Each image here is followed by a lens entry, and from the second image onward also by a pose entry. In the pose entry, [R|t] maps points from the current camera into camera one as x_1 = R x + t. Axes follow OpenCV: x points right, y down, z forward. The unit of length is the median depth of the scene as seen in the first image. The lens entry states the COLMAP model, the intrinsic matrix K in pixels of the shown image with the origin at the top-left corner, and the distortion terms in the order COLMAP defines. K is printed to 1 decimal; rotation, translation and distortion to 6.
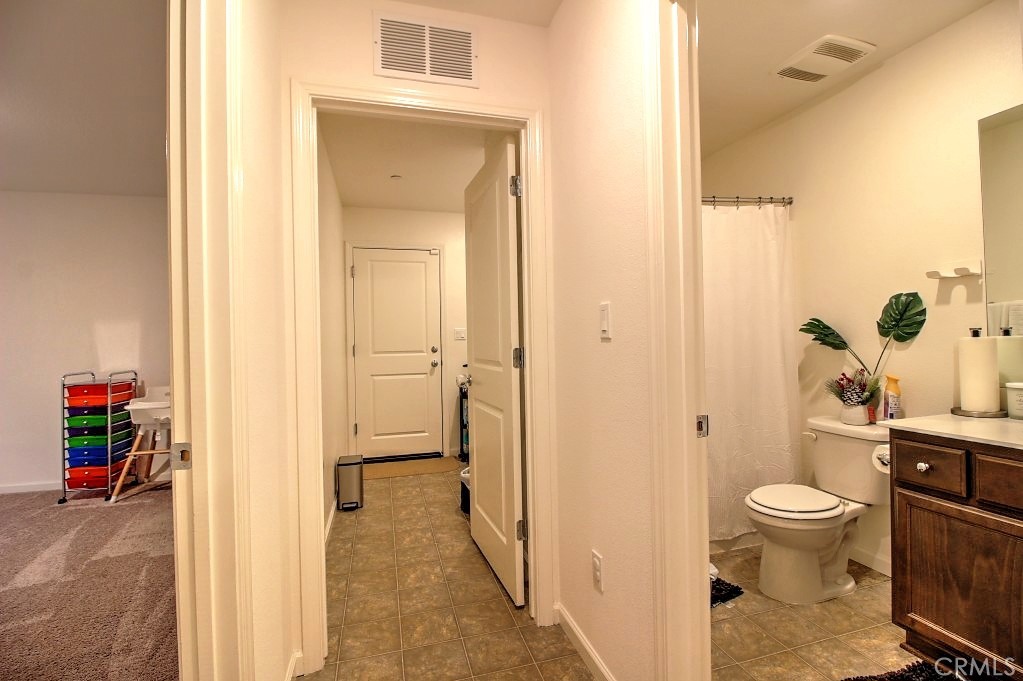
lens RADIAL K [[475.9, 0, 508.5], [0, 475.9, 333.8], [0, 0, 1]] dist [-0.003203, -0.006400]
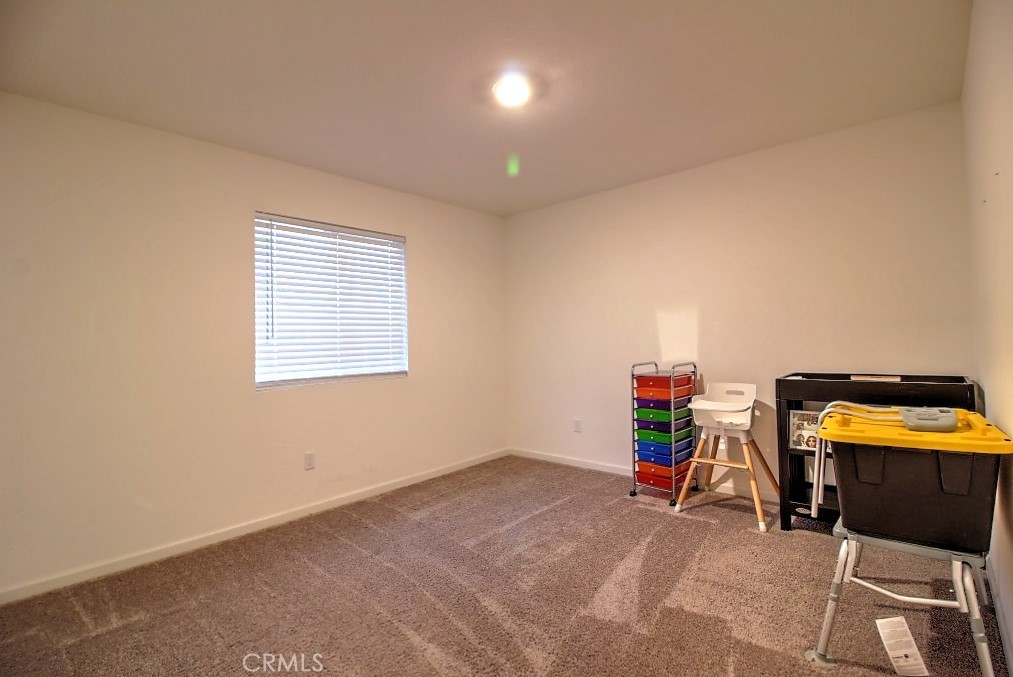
lens RADIAL K [[471.3, 0, 505.5], [0, 471.3, 335.9], [0, 0, 1]] dist [-0.003203, -0.006400]
pose [[0.531072, -0.000877, -0.847326, -0.254860], [0.021338, 0.999696, 0.012339, 0.010229], [0.847058, -0.024633, 0.530930, 0.260289]]
